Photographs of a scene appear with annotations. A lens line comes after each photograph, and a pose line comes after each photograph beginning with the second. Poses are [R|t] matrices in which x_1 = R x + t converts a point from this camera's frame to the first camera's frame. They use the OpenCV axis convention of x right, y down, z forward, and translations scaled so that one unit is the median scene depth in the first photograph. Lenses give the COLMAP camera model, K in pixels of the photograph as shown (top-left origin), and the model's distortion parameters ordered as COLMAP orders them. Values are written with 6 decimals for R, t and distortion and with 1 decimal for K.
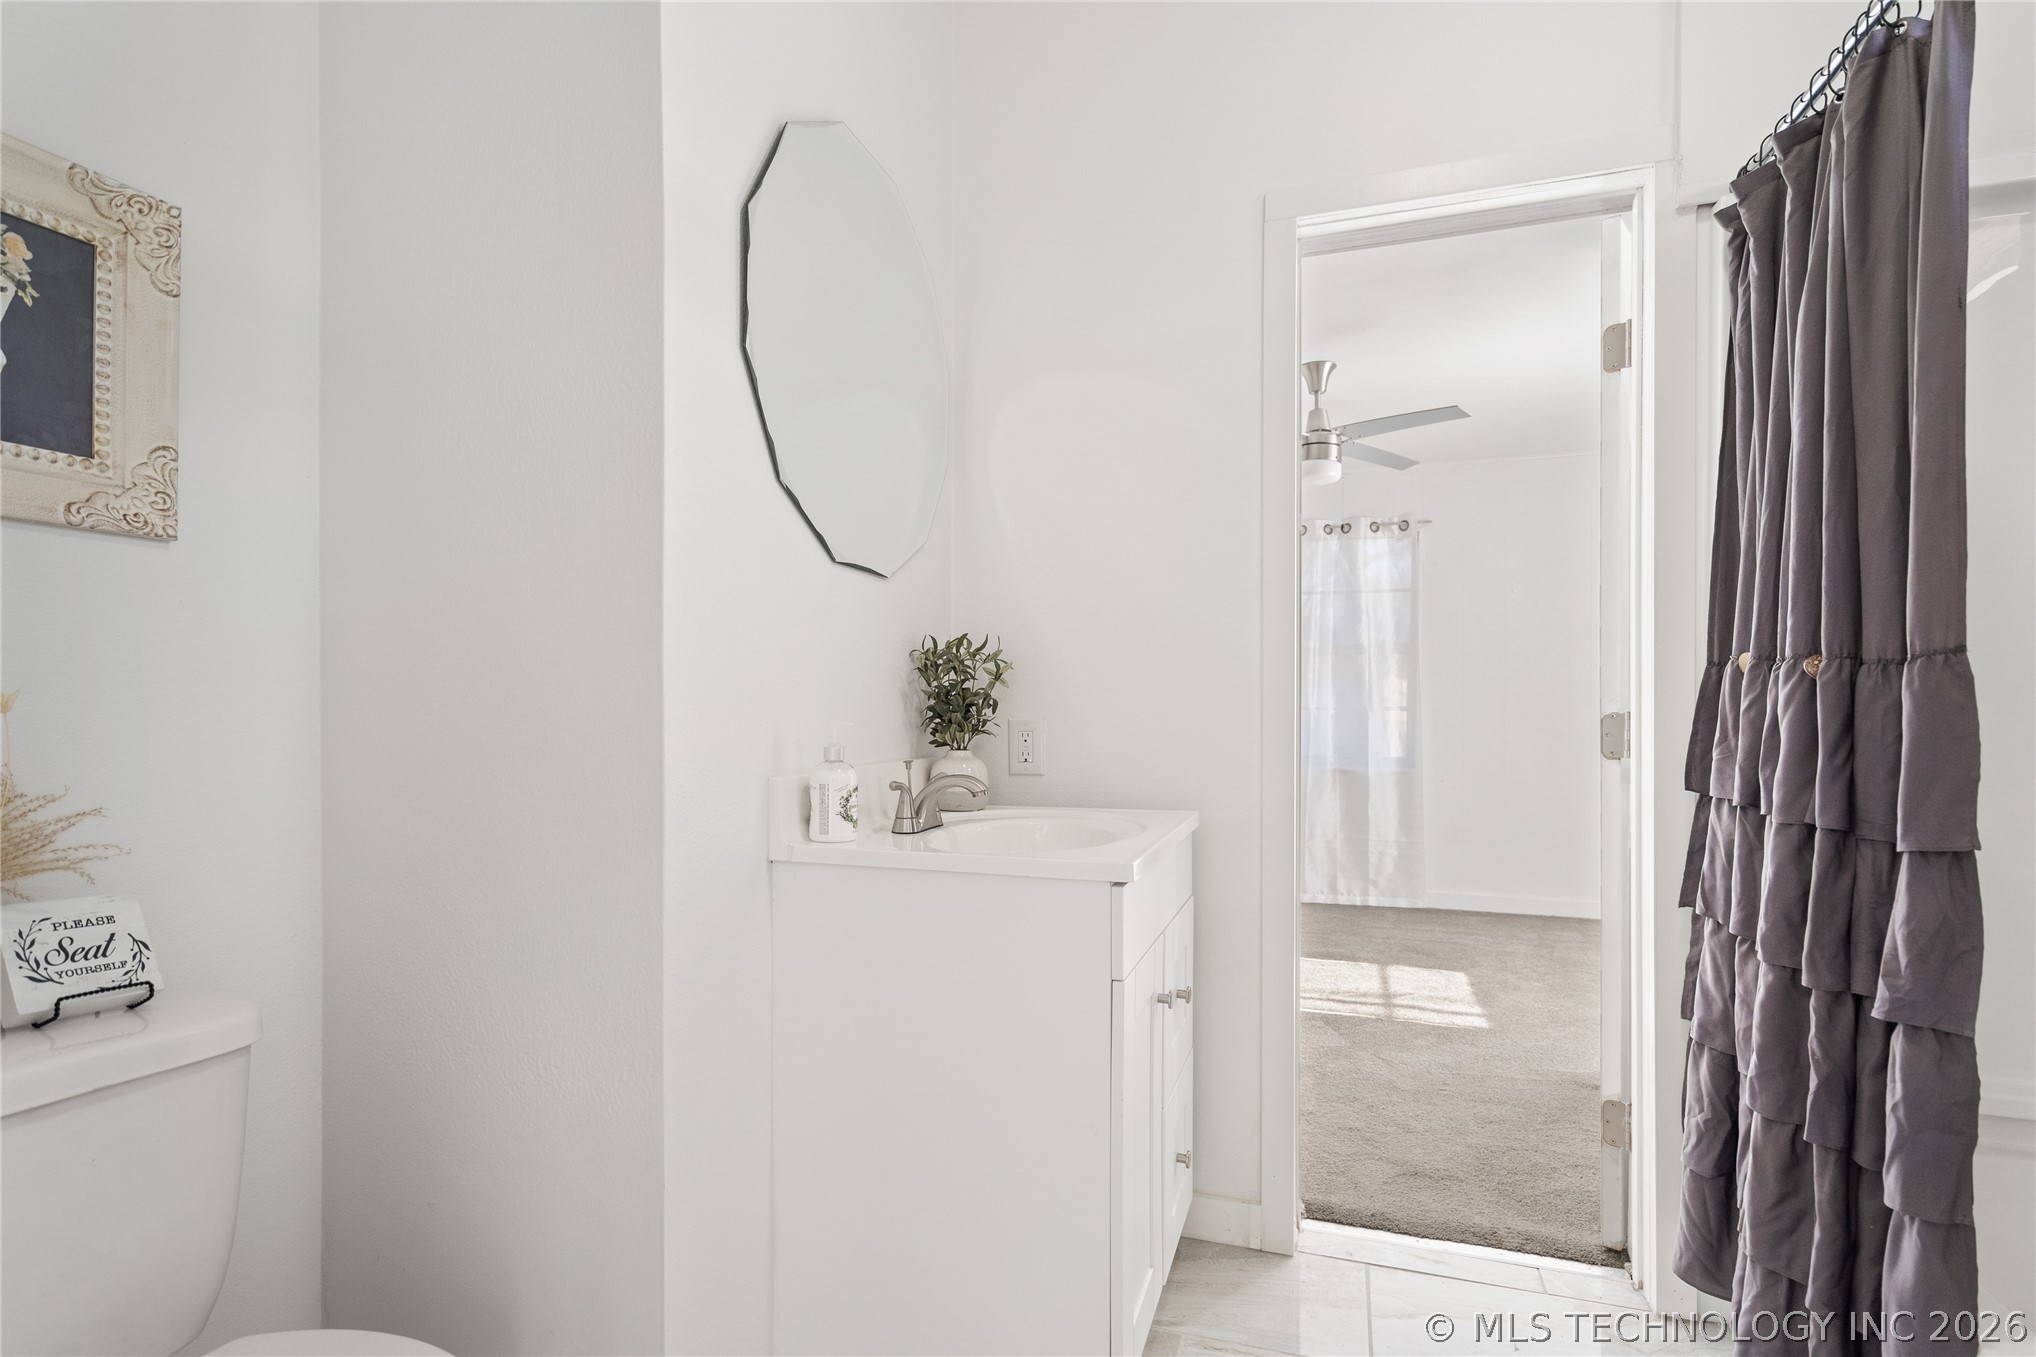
lens RADIAL K [[964.3, 0, 1011.0], [0, 964.3, 698.5], [0, 0, 1]] dist [0.000732, 0.000583]
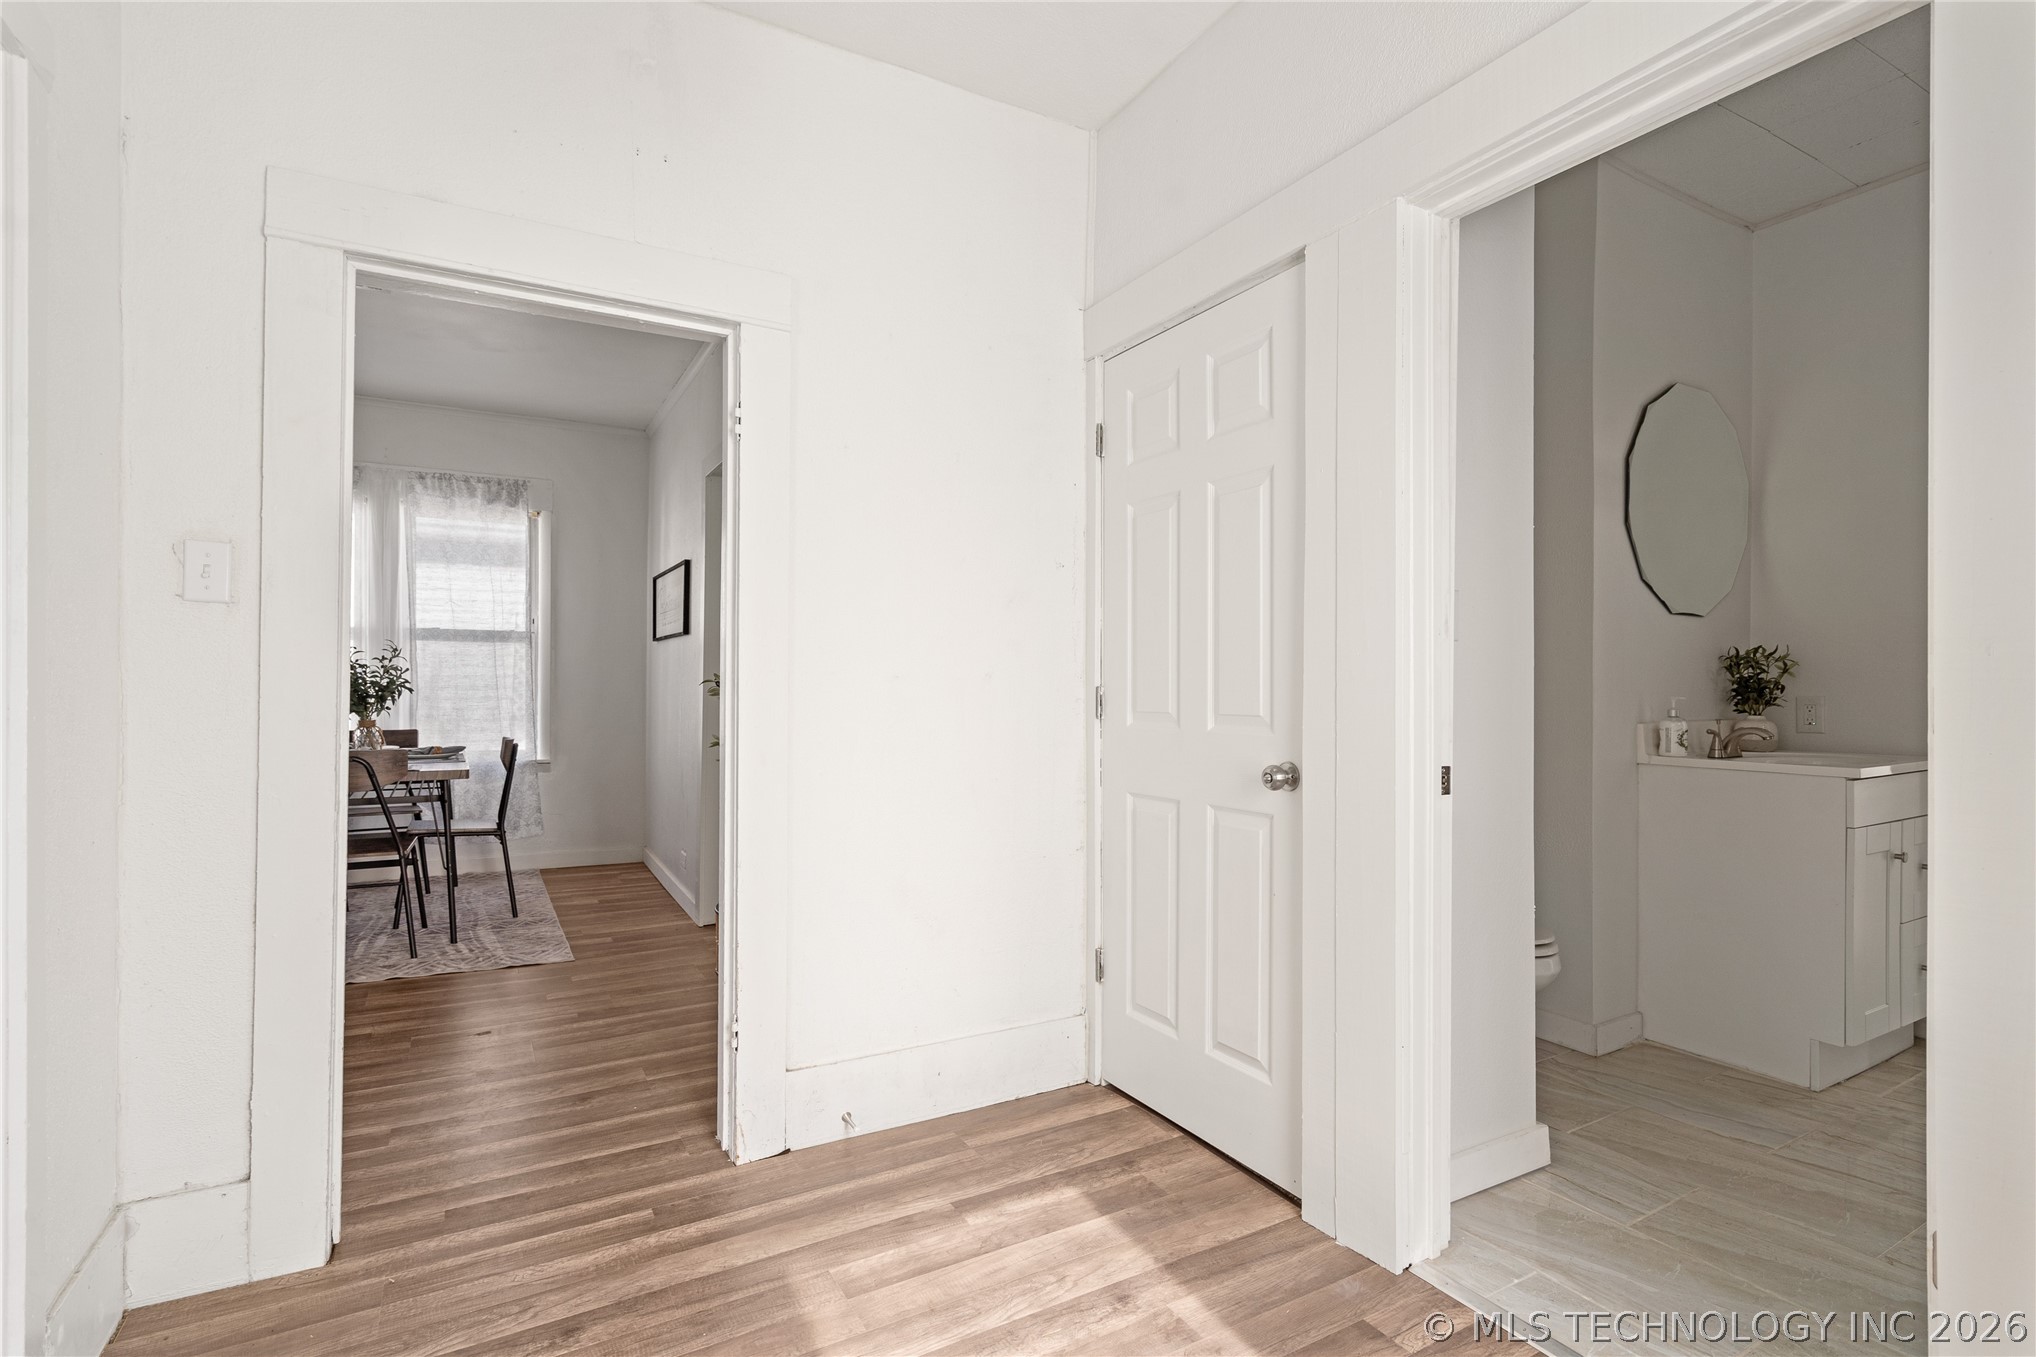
lens RADIAL K [[964.3, 0, 1013.6], [0, 964.3, 683.7], [0, 0, 1]] dist [0.000732, 0.000583]
pose [[0.746463, 0.001513, -0.665425, 0.099803], [0.004777, 0.999959, 0.007632, -0.020054], [0.665410, -0.008876, 0.746426, -1.107699]]
